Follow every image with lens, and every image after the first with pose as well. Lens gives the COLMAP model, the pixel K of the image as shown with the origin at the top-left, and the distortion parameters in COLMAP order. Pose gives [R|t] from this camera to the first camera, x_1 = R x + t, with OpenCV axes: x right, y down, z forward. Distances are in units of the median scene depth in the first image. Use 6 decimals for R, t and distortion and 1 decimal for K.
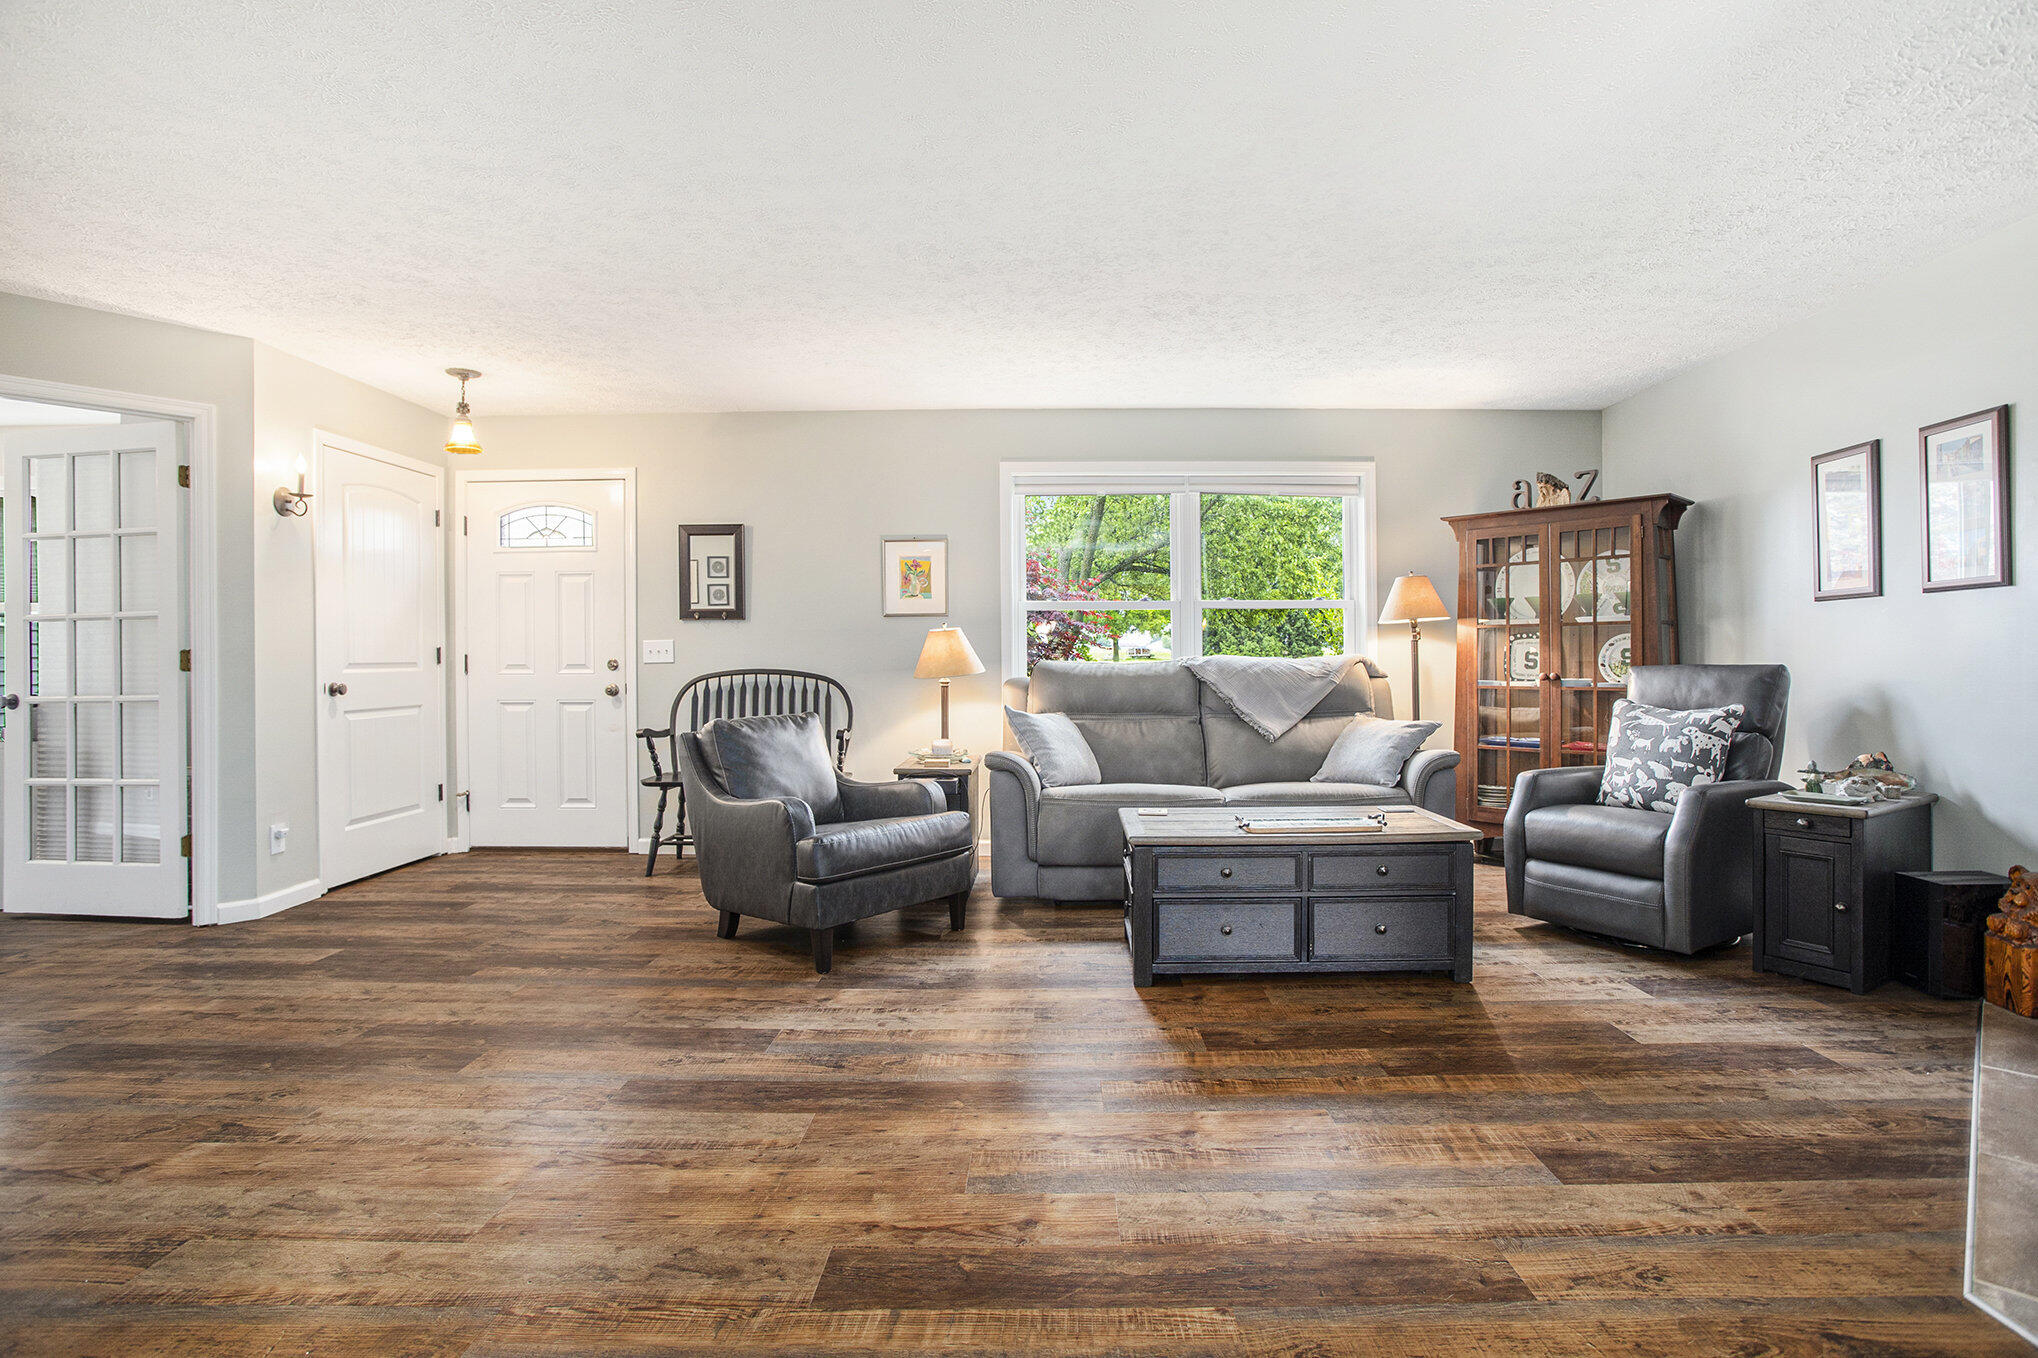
lens RADIAL K [[1023.8, 0, 1014.6], [0, 1023.8, 654.1], [0, 0, 1]] dist [0.000123, 0.000425]
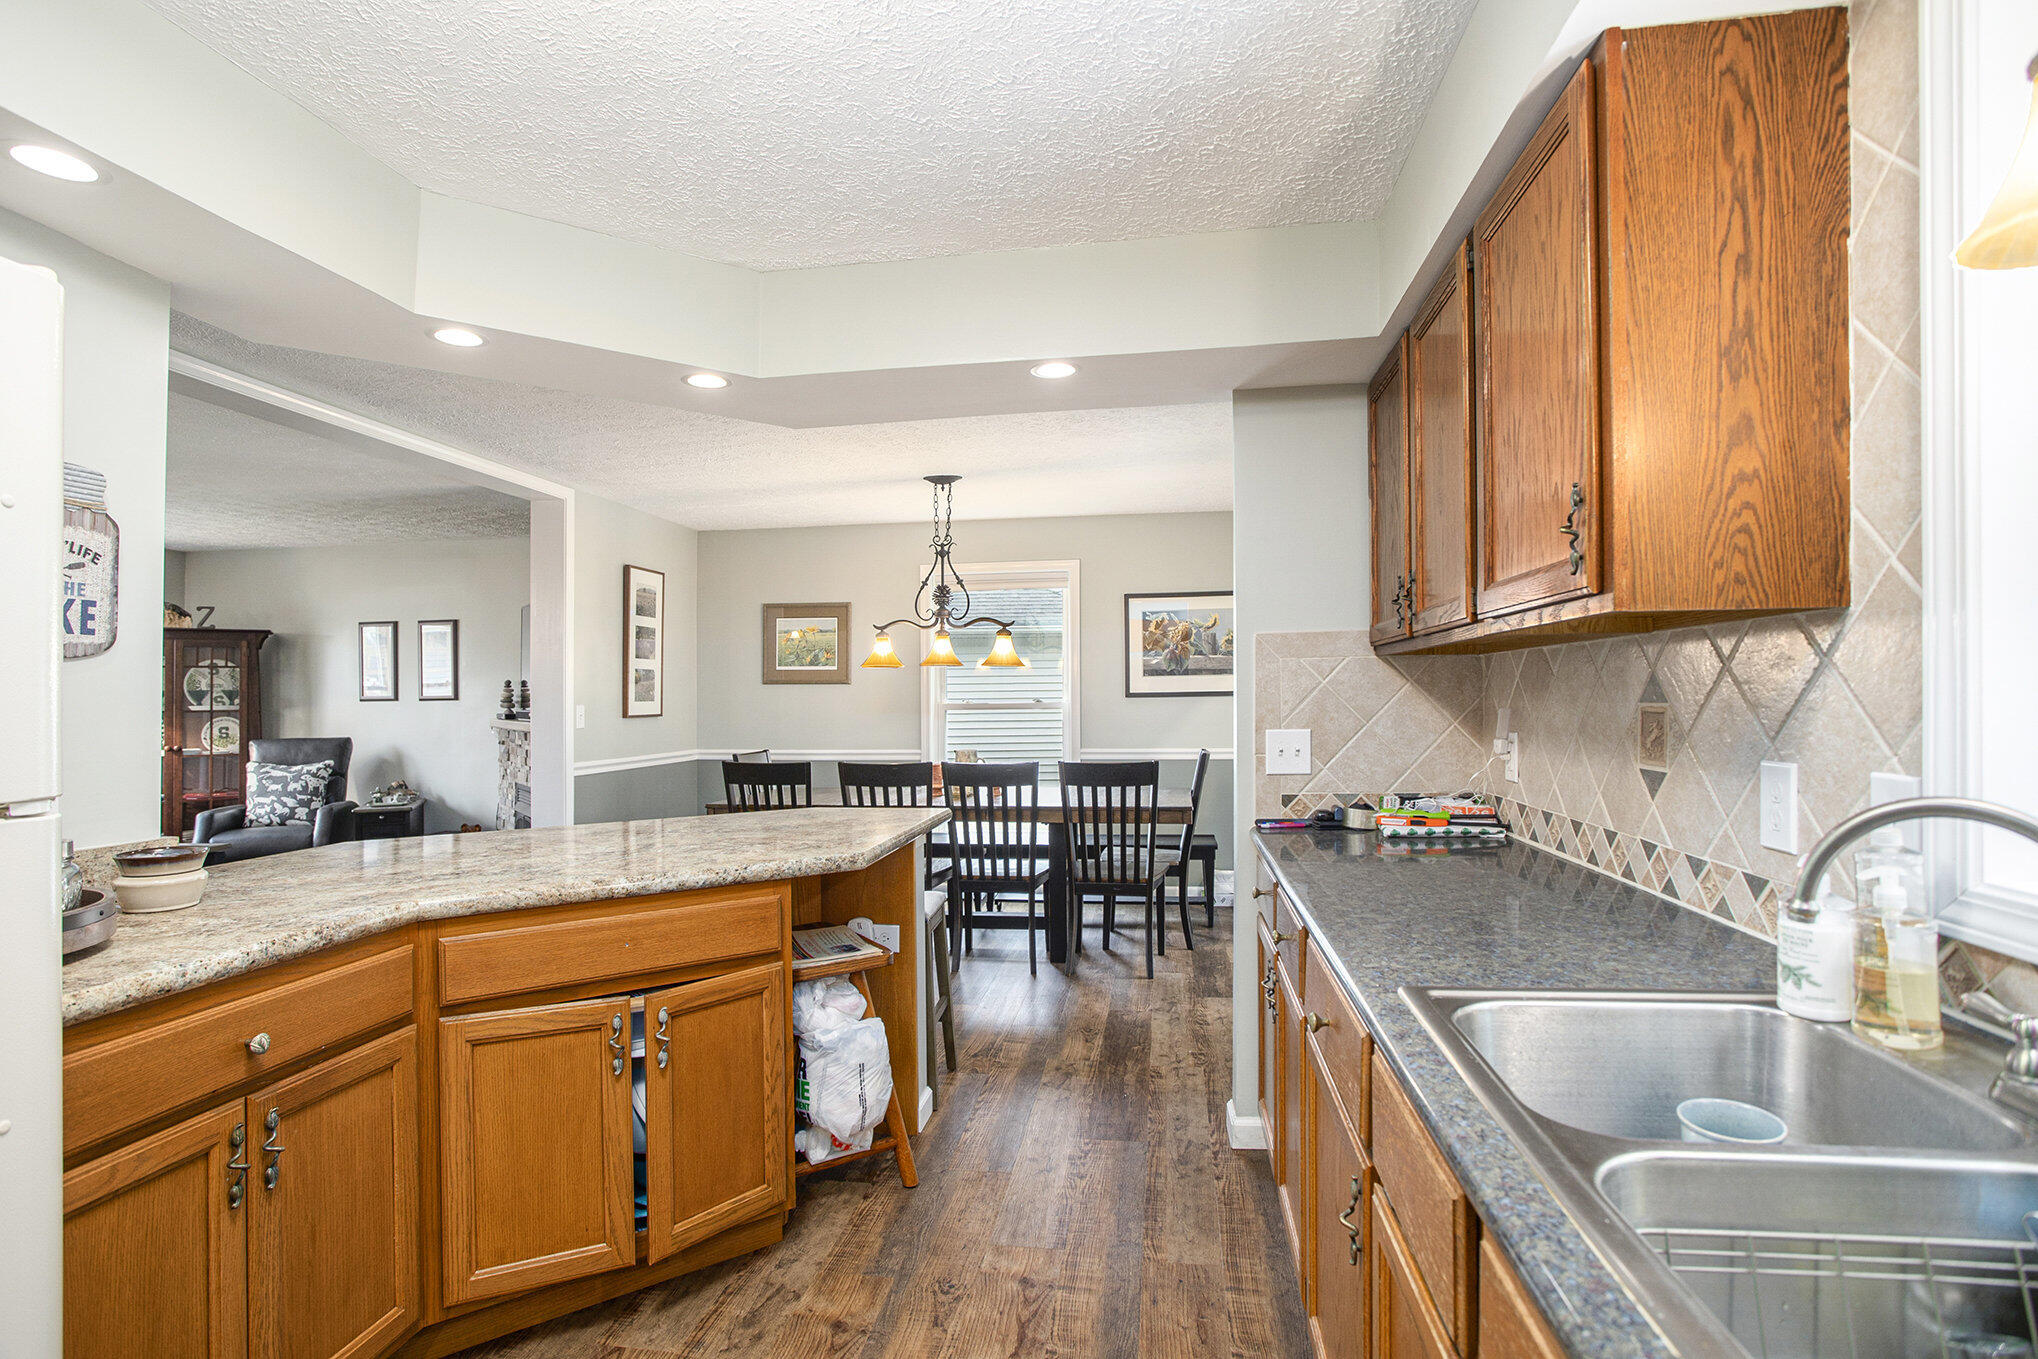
lens RADIAL K [[1030.4, 0, 1019.0], [0, 1030.4, 679.5], [0, 0, 1]] dist [-0.000403, 0.000103]
pose [[0.149180, 0.016899, 0.988666, -0.894579], [-0.002659, 0.999857, -0.016689, -0.065253], [-0.988806, -0.000139, 0.149204, -0.458759]]
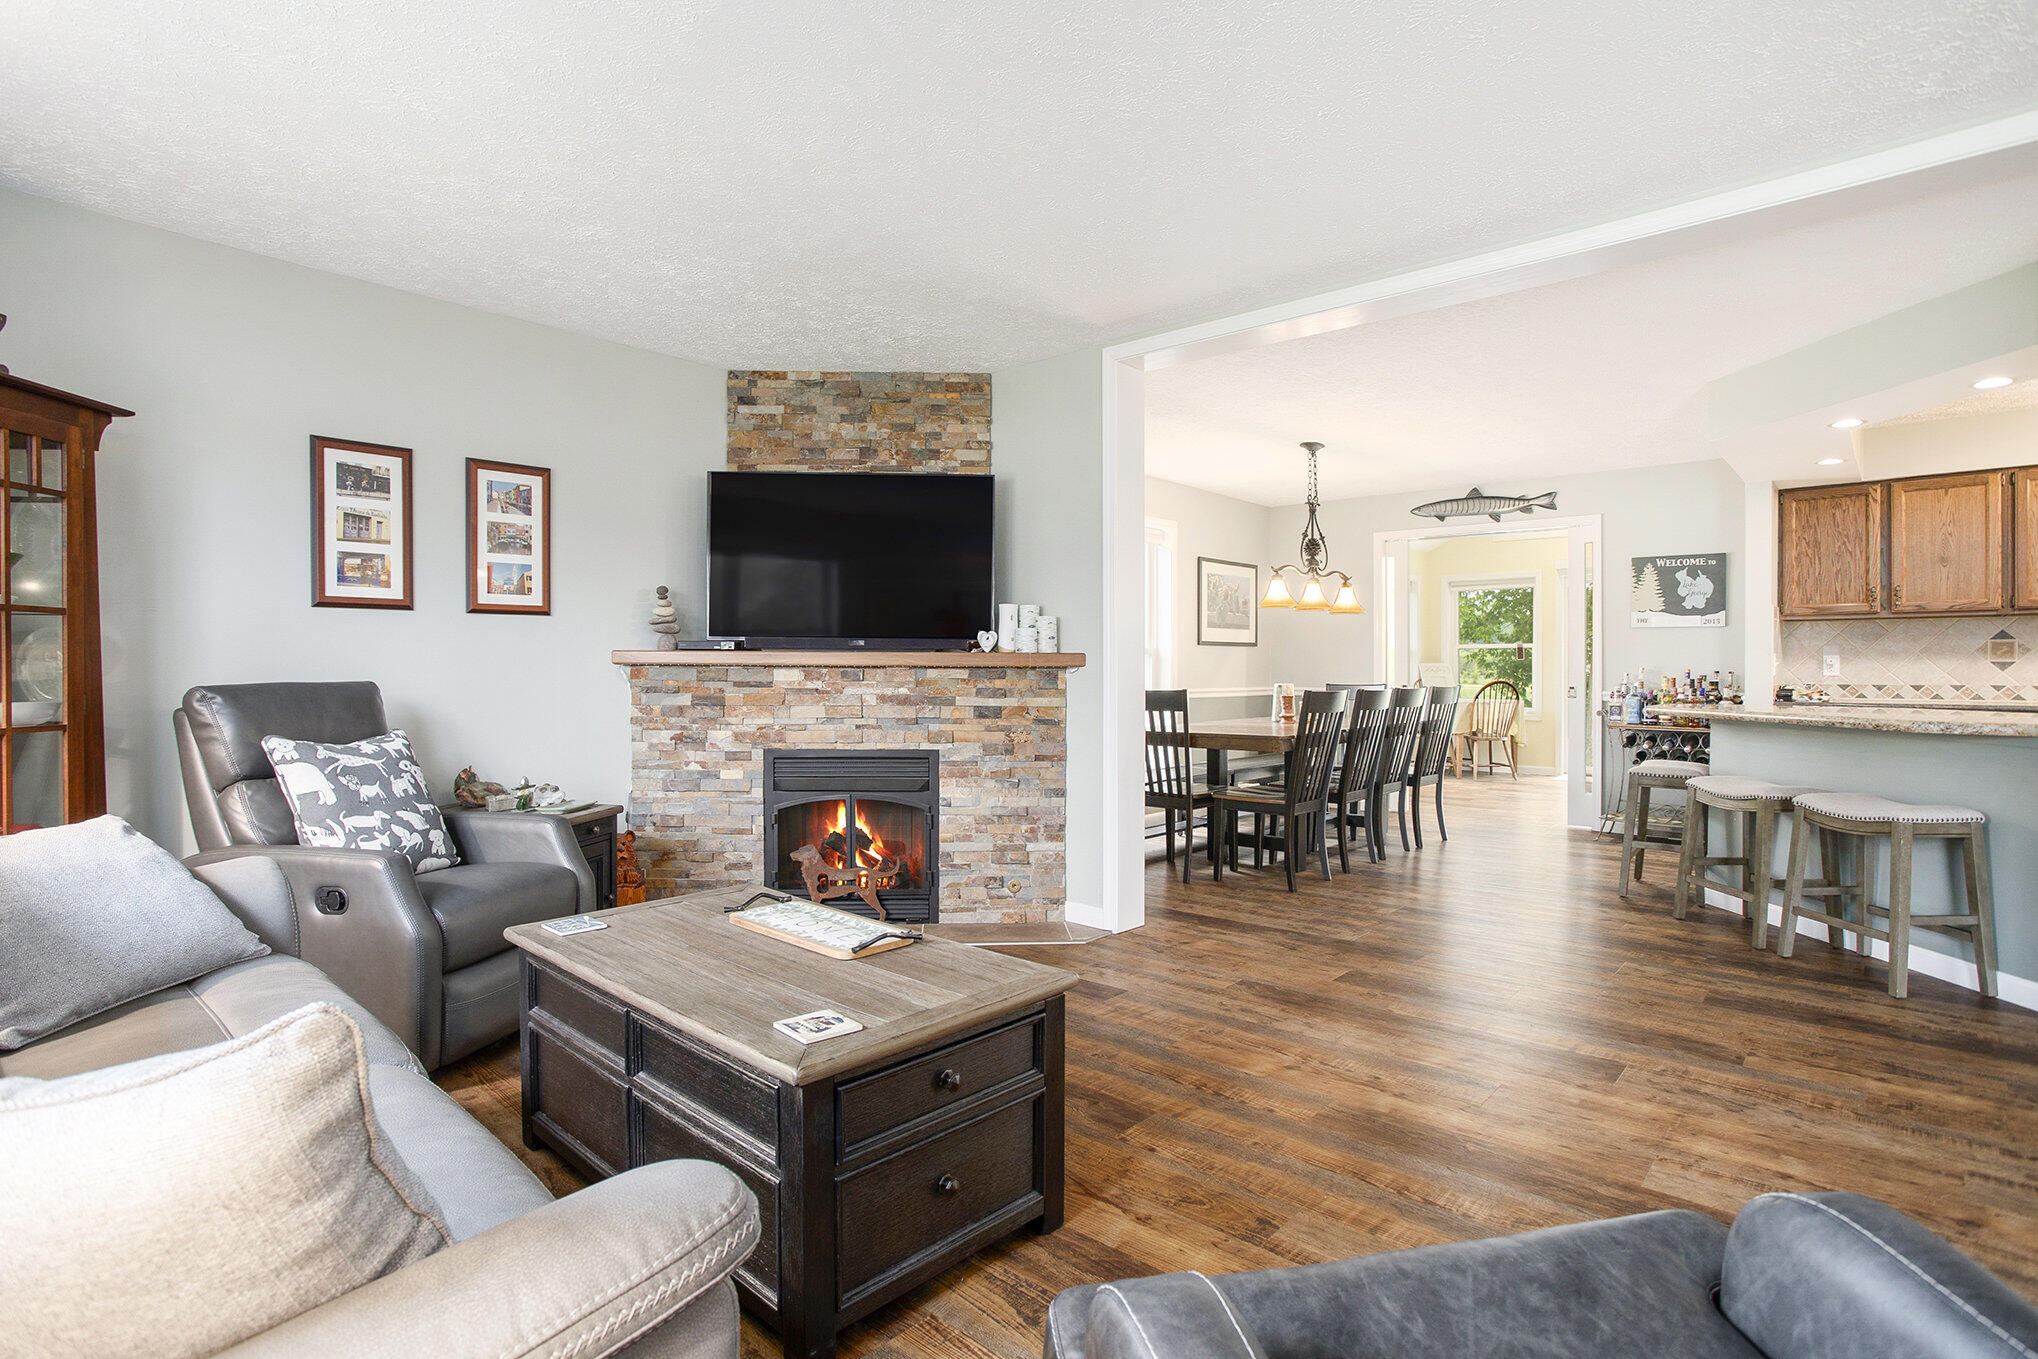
lens RADIAL K [[1013.2, 0, 1078.5], [0, 1013.2, 677.2], [0, 0, 1]] dist [-0.069550, 0.034752]
pose [[-0.796807, 0.005587, 0.604208, -0.213388], [0.000524, 0.999963, -0.008556, 0.013712], [-0.604234, -0.006501, -0.796781, 1.301701]]
